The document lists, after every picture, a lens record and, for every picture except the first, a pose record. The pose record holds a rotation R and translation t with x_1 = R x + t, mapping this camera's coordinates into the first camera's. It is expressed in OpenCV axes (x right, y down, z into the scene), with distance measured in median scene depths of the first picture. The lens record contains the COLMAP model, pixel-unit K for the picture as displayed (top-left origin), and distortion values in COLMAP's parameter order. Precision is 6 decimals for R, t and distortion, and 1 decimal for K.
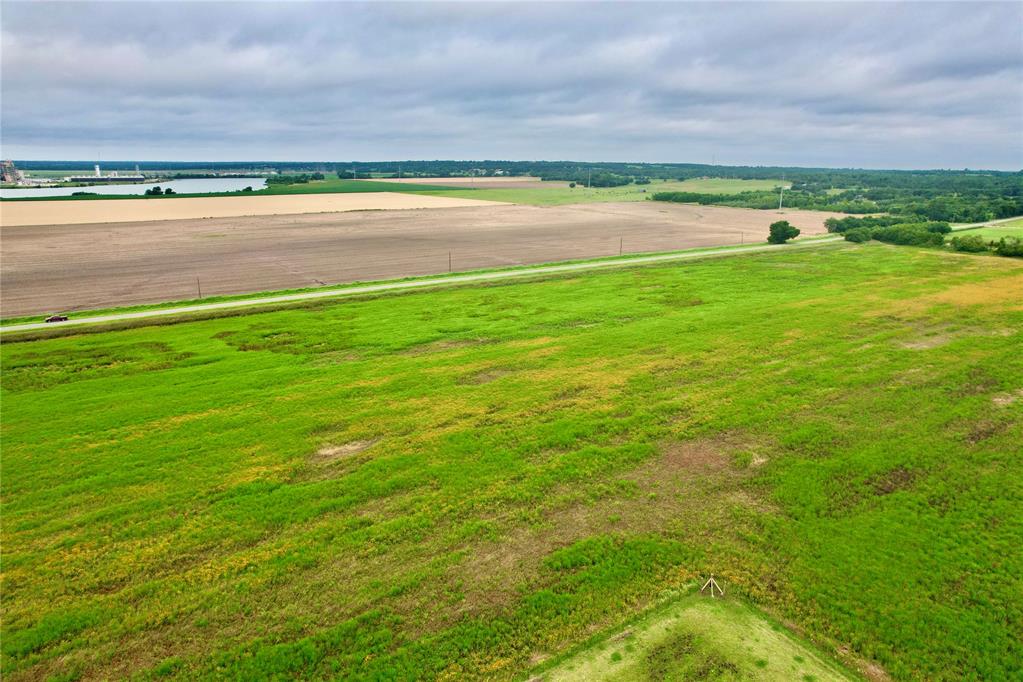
lens RADIAL K [[657.1, 0, 518.0], [0, 657.1, 340.9], [0, 0, 1]] dist [-0.085491, 0.081850]
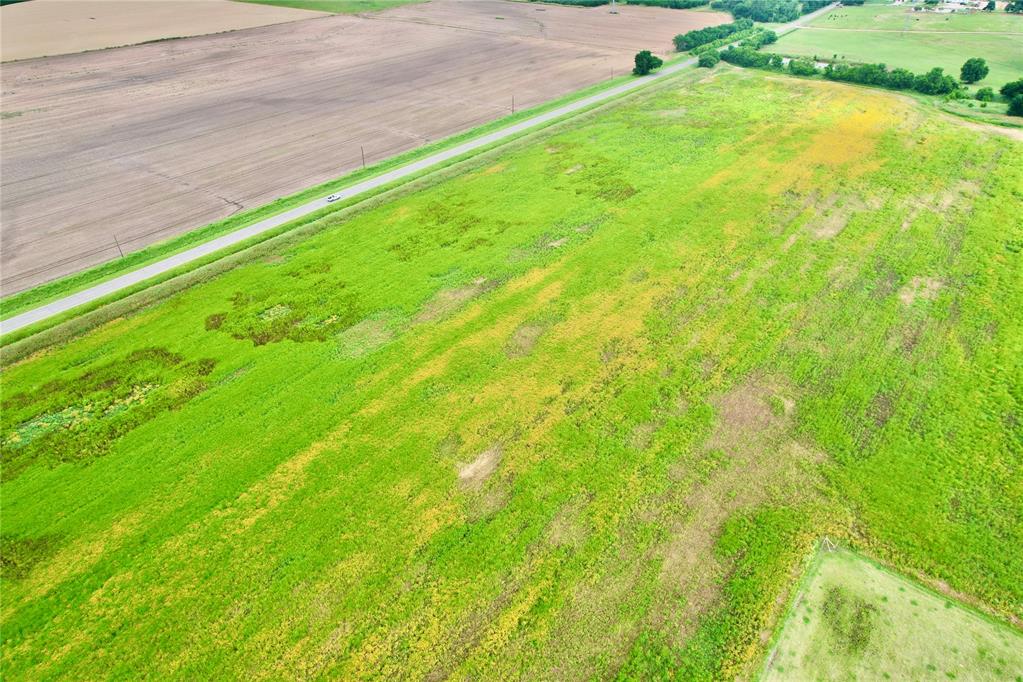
lens RADIAL K [[657.1, 0, 518.0], [0, 657.1, 340.9], [0, 0, 1]] dist [-0.085491, 0.081850]
pose [[0.949785, -0.182590, 0.254106, -0.321139], [0.090518, 0.937697, 0.335458, -0.297696], [-0.299525, -0.295611, 0.907138, 0.001878]]
